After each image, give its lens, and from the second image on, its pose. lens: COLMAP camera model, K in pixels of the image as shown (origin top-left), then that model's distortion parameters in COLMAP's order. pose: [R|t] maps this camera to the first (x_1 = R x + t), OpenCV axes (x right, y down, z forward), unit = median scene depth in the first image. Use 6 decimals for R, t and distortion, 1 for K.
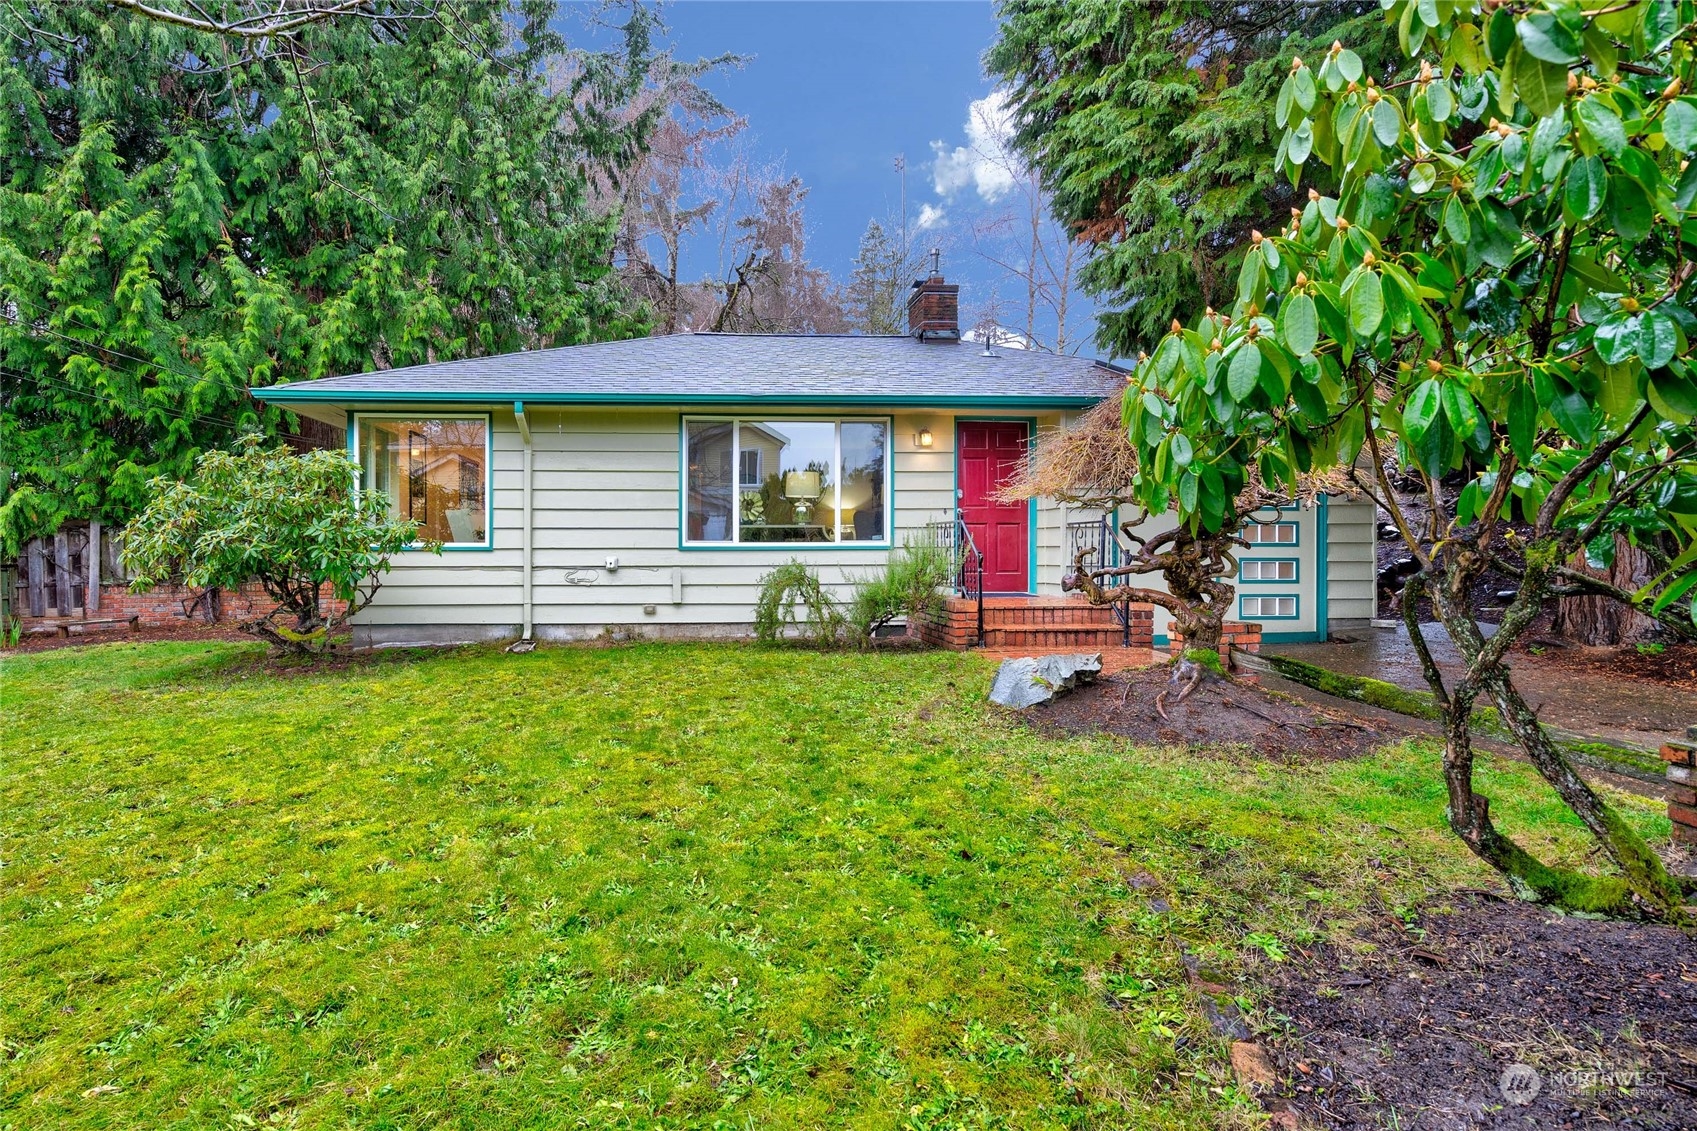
lens RADIAL K [[757.1, 0, 844.5], [0, 757.1, 548.8], [0, 0, 1]] dist [0.001432, 0.000288]
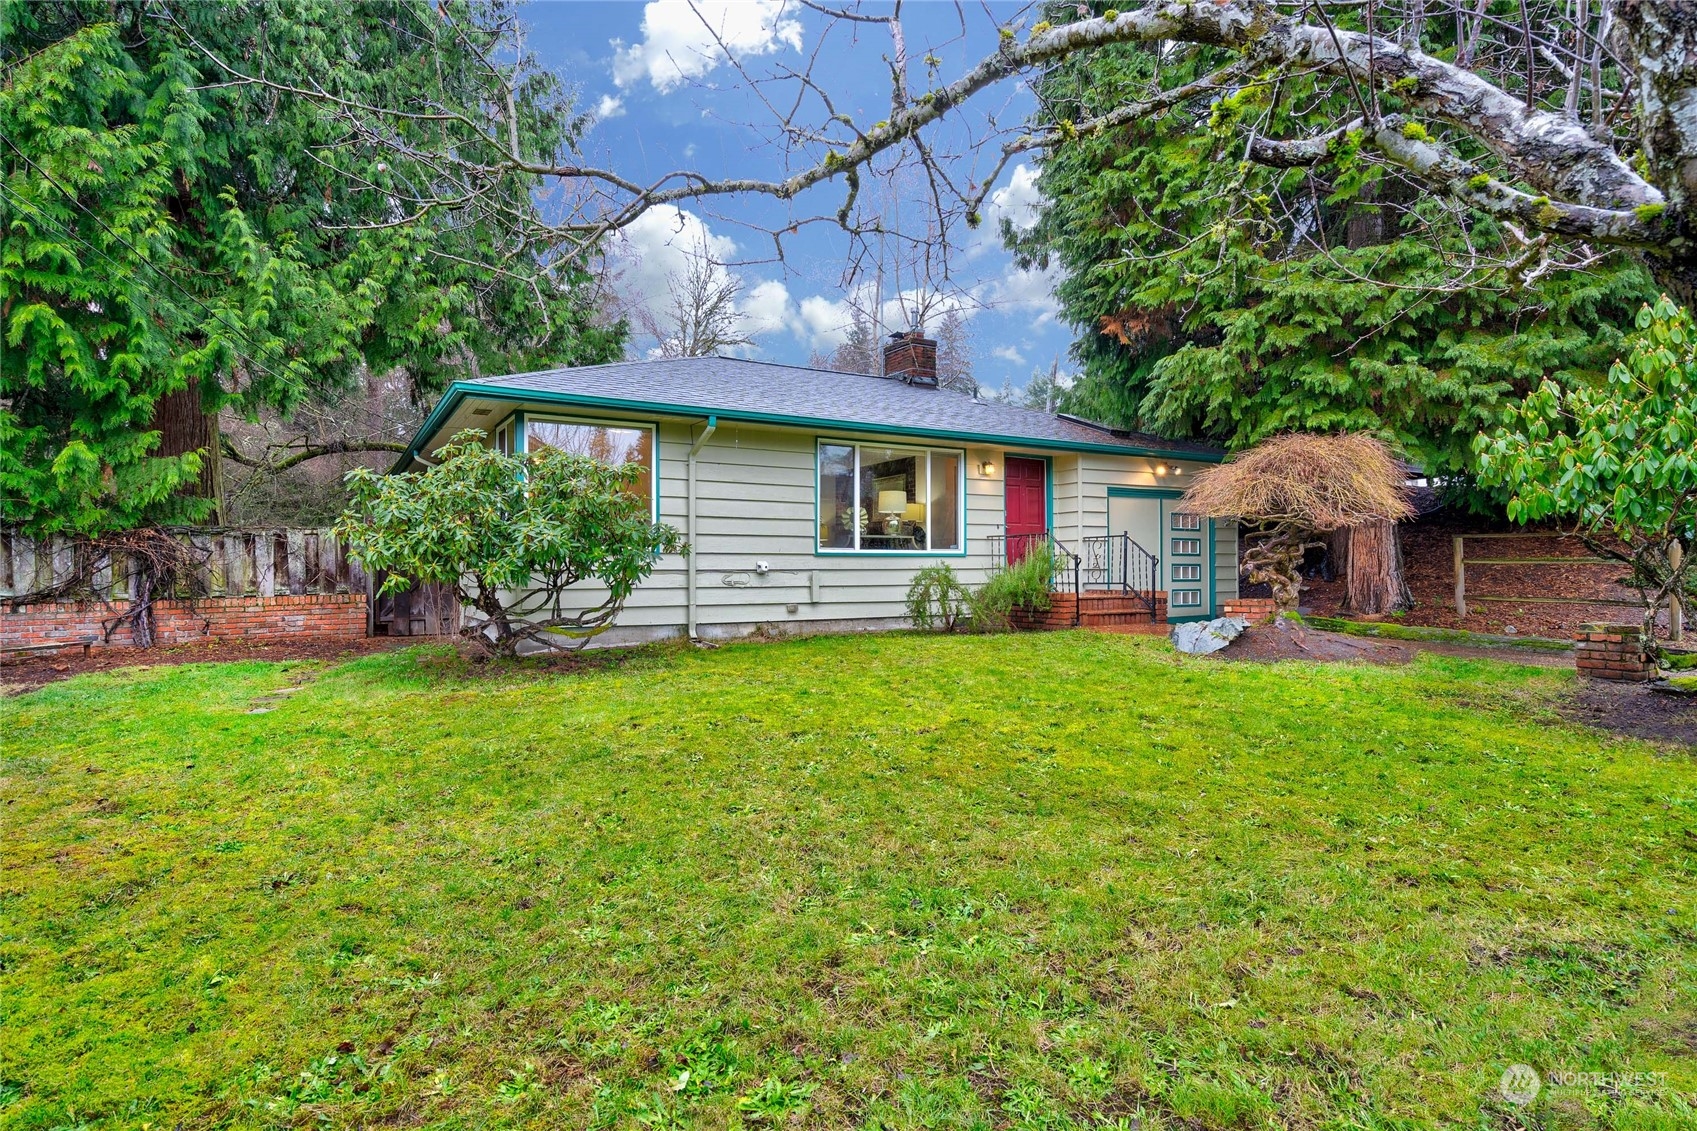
lens RADIAL K [[736.5, 0, 848.5], [0, 736.5, 565.5], [0, 0, 1]] dist [-0.000788, -0.000245]
pose [[0.916794, 0.000408, 0.399360, -0.614871], [0.000438, 0.999998, -0.002029, 0.018515], [-0.399360, 0.002035, 0.916792, -0.034622]]
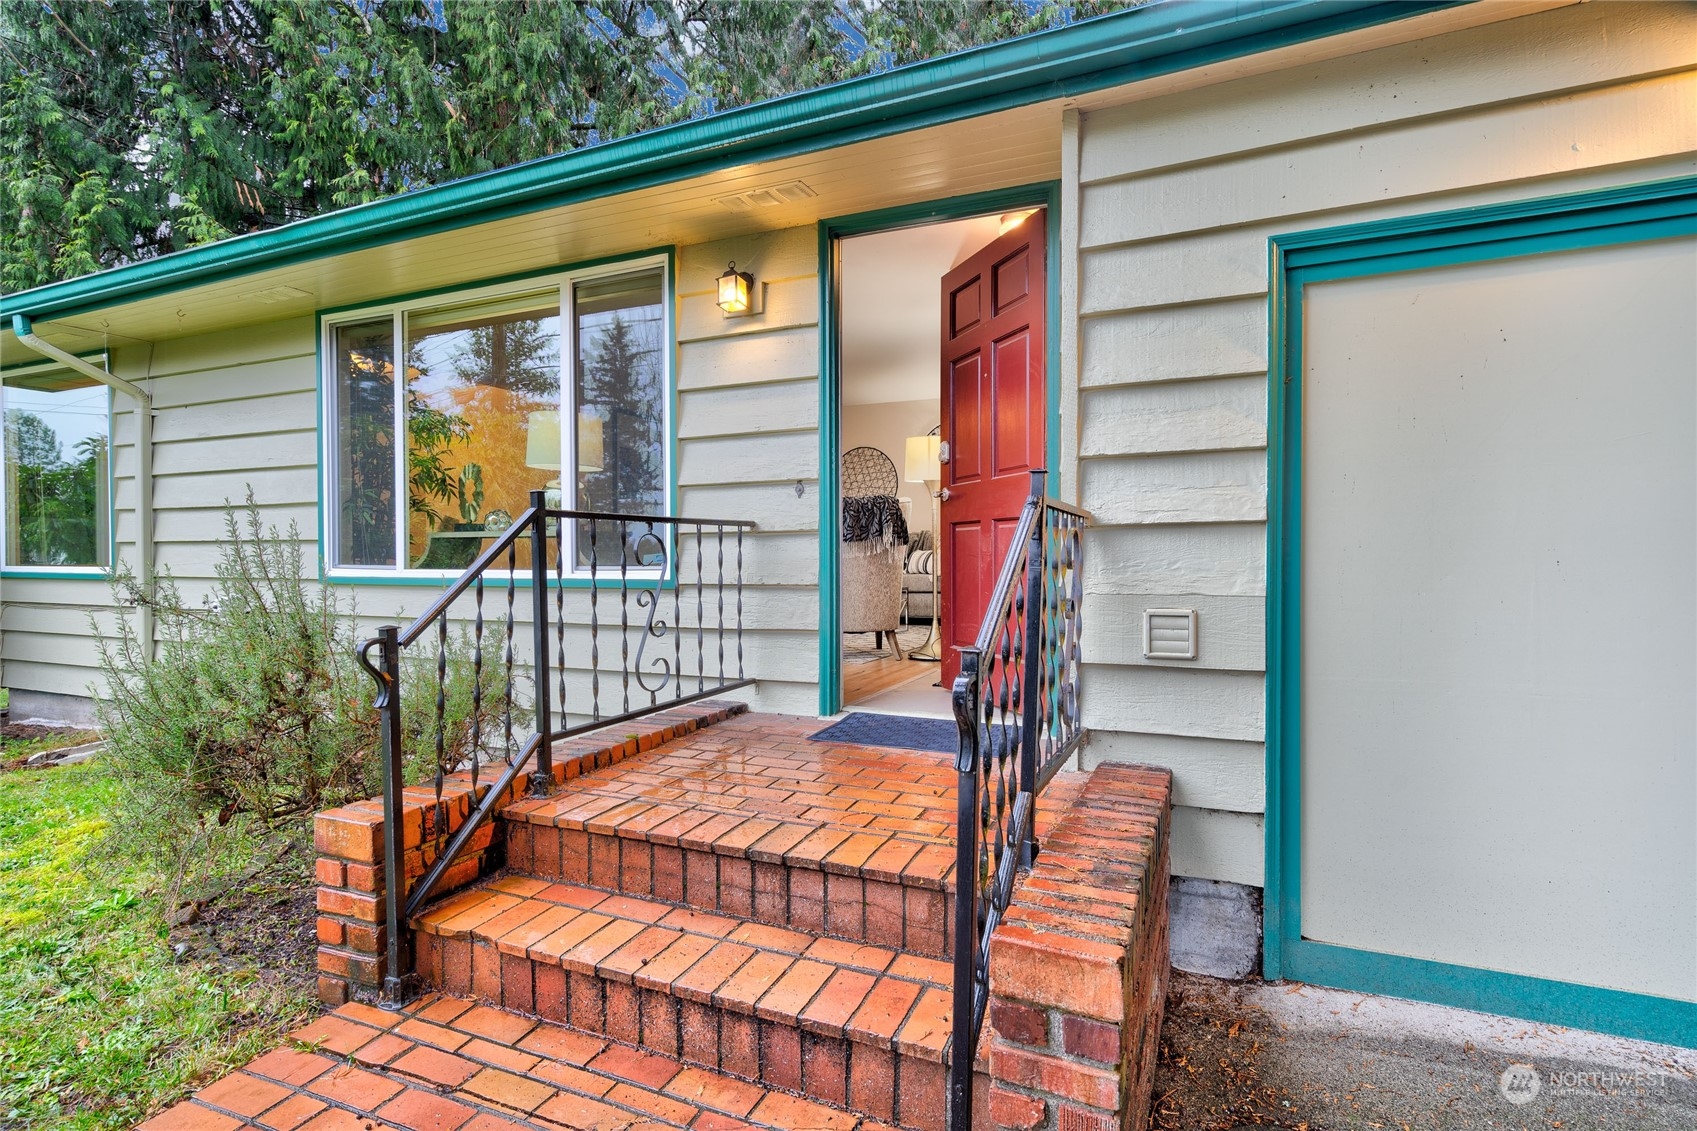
lens RADIAL K [[861.3, 0, 848.5], [0, 861.3, 565.5], [0, 0, 1]] dist [0.001138, 0.000127]
pose [[0.876701, 0.007028, -0.480985, 0.370593], [0.000835, 0.999870, 0.016131, -0.019386], [0.481035, -0.014543, 0.876581, 0.666230]]
